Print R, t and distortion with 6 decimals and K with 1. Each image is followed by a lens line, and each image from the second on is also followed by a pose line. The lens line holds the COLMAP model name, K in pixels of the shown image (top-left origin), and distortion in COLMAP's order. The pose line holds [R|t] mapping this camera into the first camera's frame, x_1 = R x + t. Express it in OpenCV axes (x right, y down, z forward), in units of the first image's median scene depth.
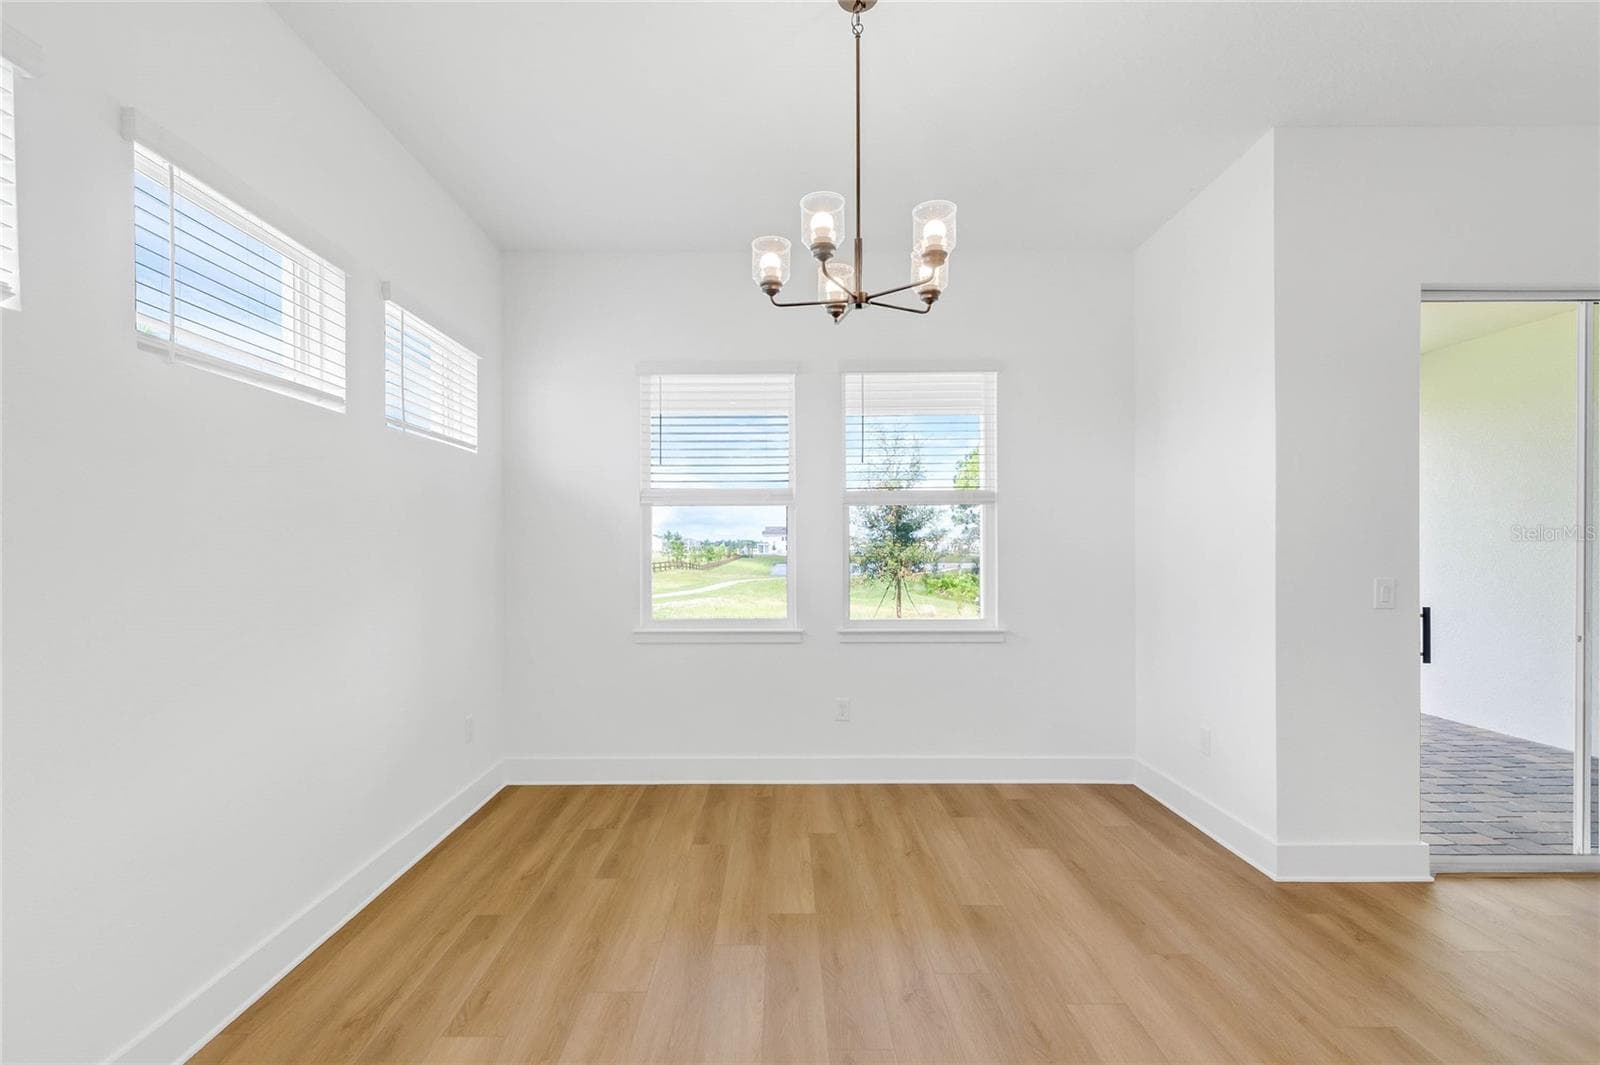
lens RADIAL K [[748.9, 0, 784.6], [0, 748.9, 542.4], [0, 0, 1]] dist [0.017418, 0.000257]
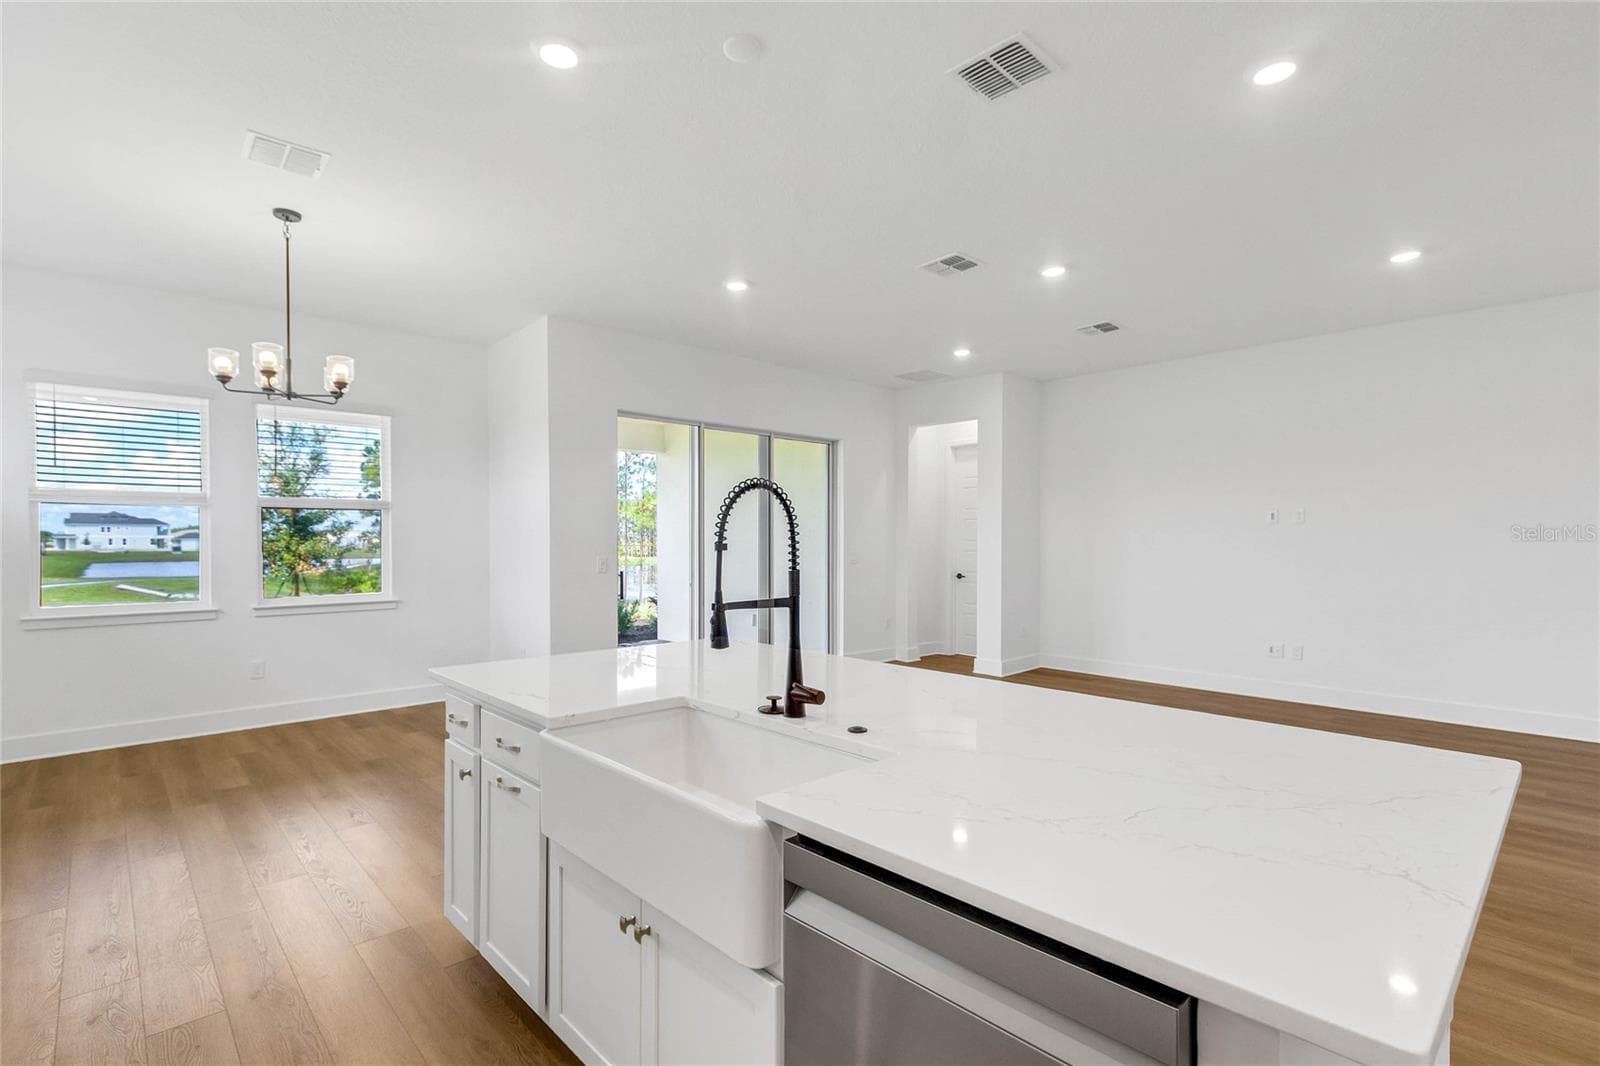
lens RADIAL K [[742.7, 0, 788.7], [0, 742.7, 546.1], [0, 0, 1]] dist [-0.001182, -0.001166]
pose [[0.736105, -0.006690, 0.676834, -0.108178], [-0.002569, 0.999916, 0.012678, -0.003330], [-0.676863, -0.011071, 0.736026, -0.520840]]
